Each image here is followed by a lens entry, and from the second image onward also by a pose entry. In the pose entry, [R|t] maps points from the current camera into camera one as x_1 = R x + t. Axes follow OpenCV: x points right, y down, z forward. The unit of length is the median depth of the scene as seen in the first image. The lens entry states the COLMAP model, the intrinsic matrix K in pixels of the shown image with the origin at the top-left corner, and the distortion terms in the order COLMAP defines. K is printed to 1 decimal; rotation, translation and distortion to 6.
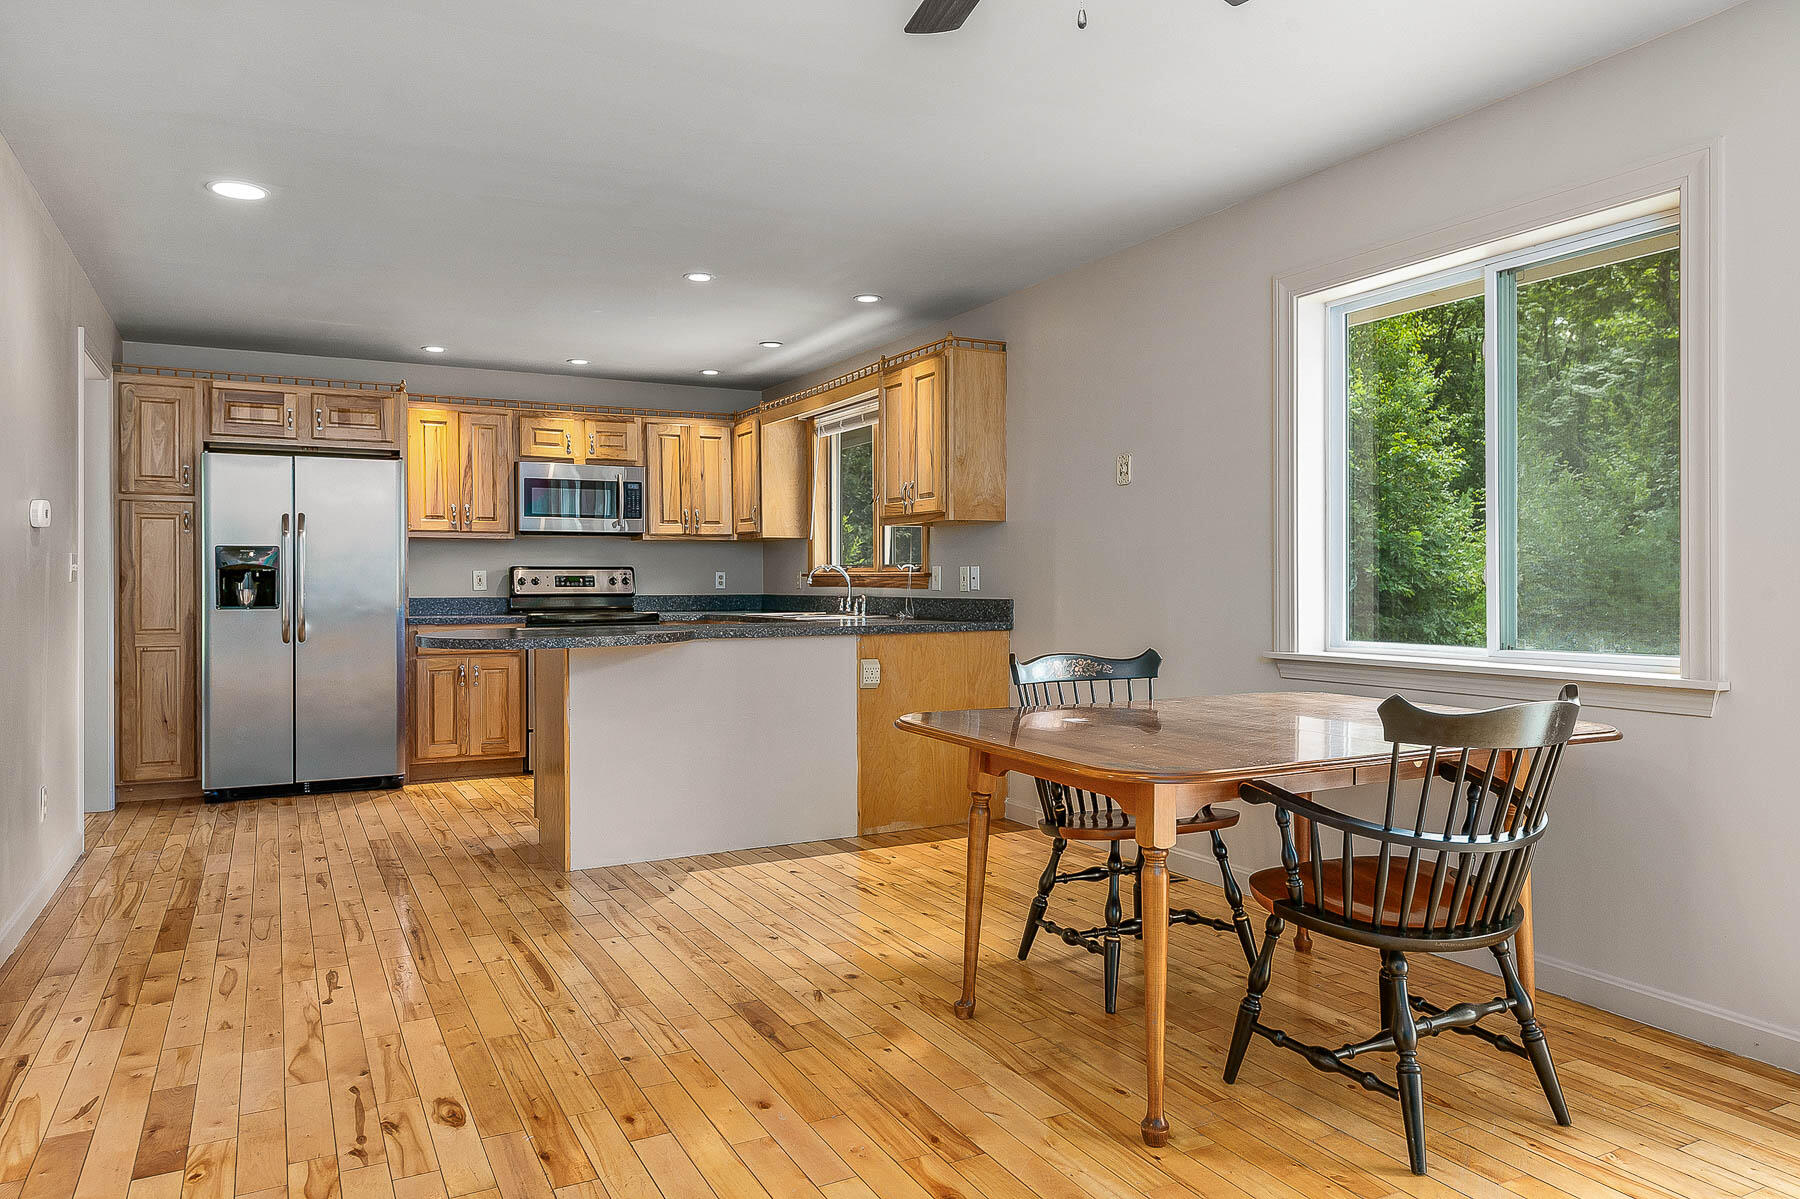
lens RADIAL K [[1230.2, 0, 937.8], [0, 1230.2, 573.0], [0, 0, 1]] dist [0.001579, -0.015599]
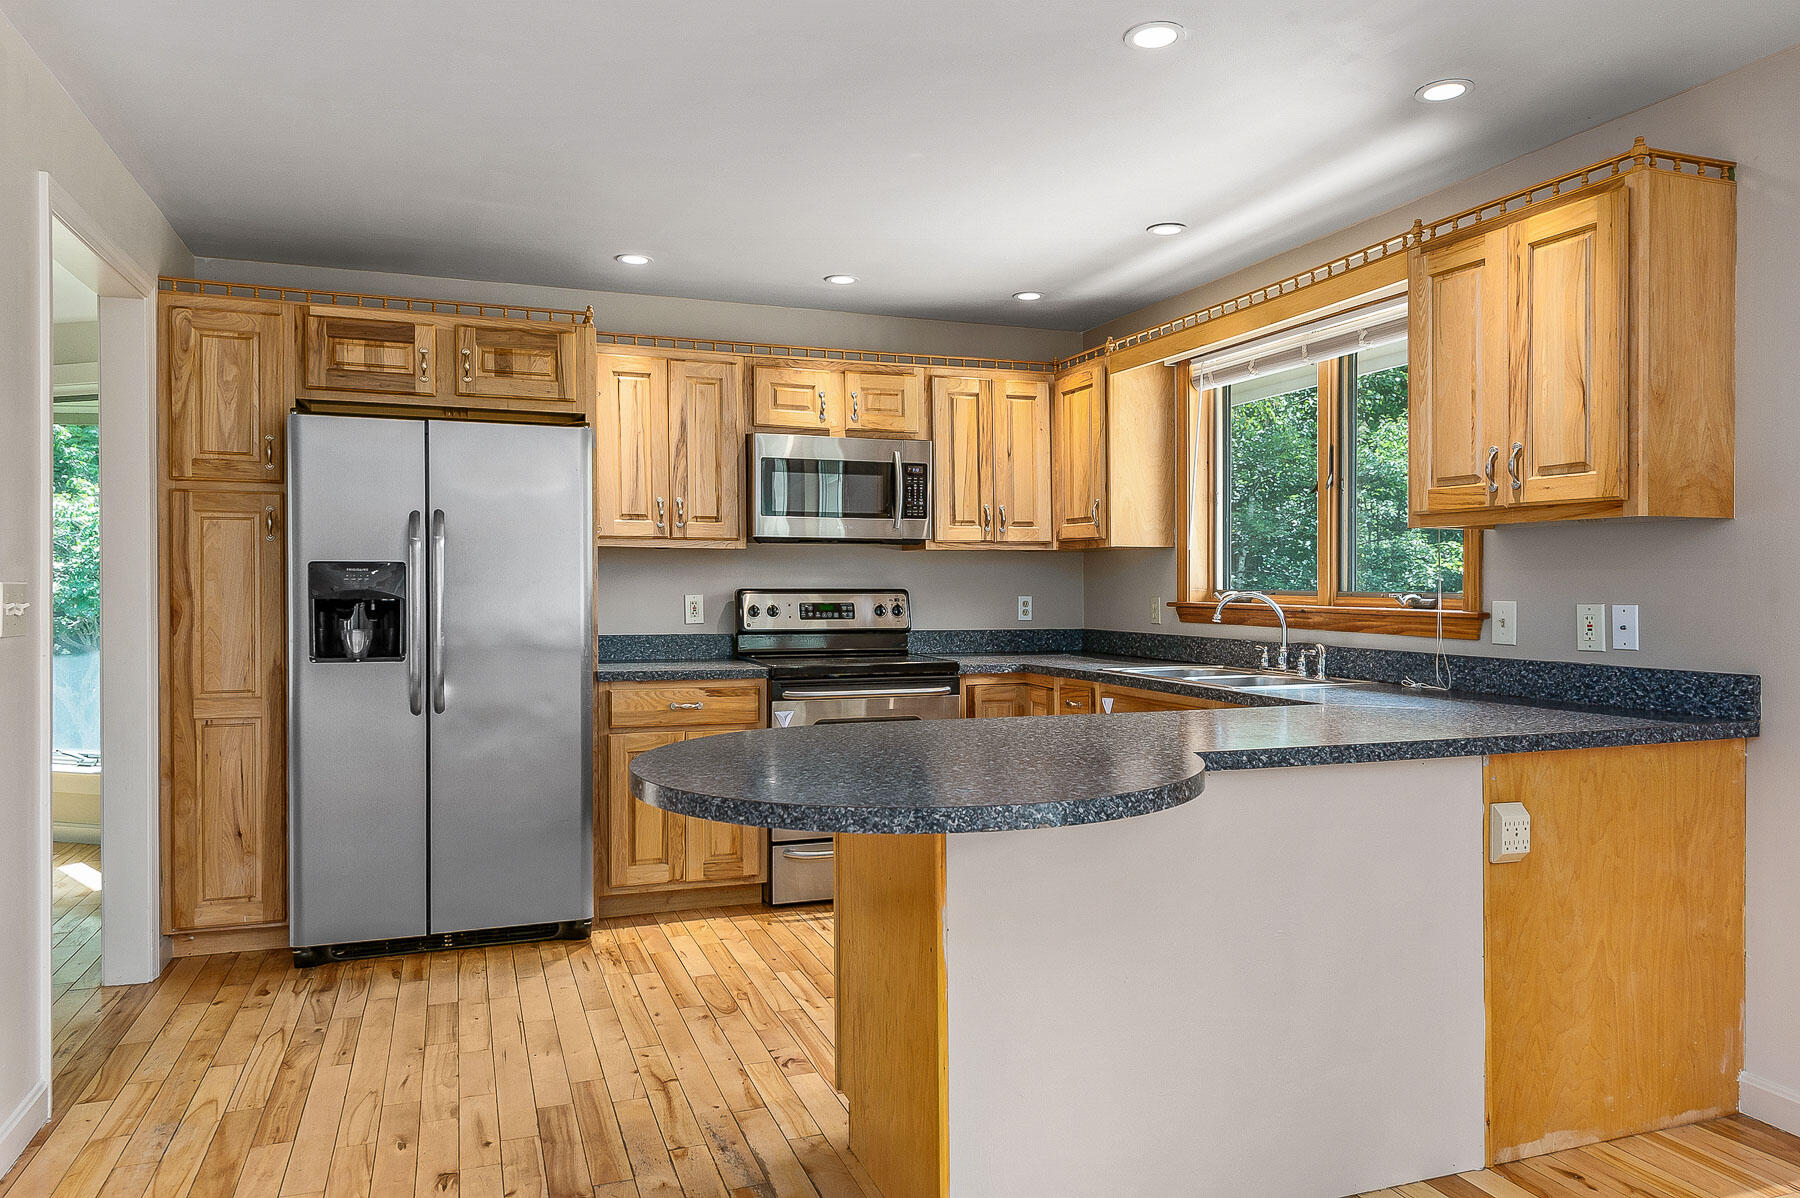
lens RADIAL K [[1230.2, 0, 899.8], [0, 1230.2, 595.0], [0, 0, 1]] dist [0.001579, -0.015599]
pose [[0.988188, 0.006473, -0.153106, -0.185386], [-0.004067, 0.999863, 0.016024, -0.015857], [0.153189, -0.015212, 0.988080, 0.409194]]
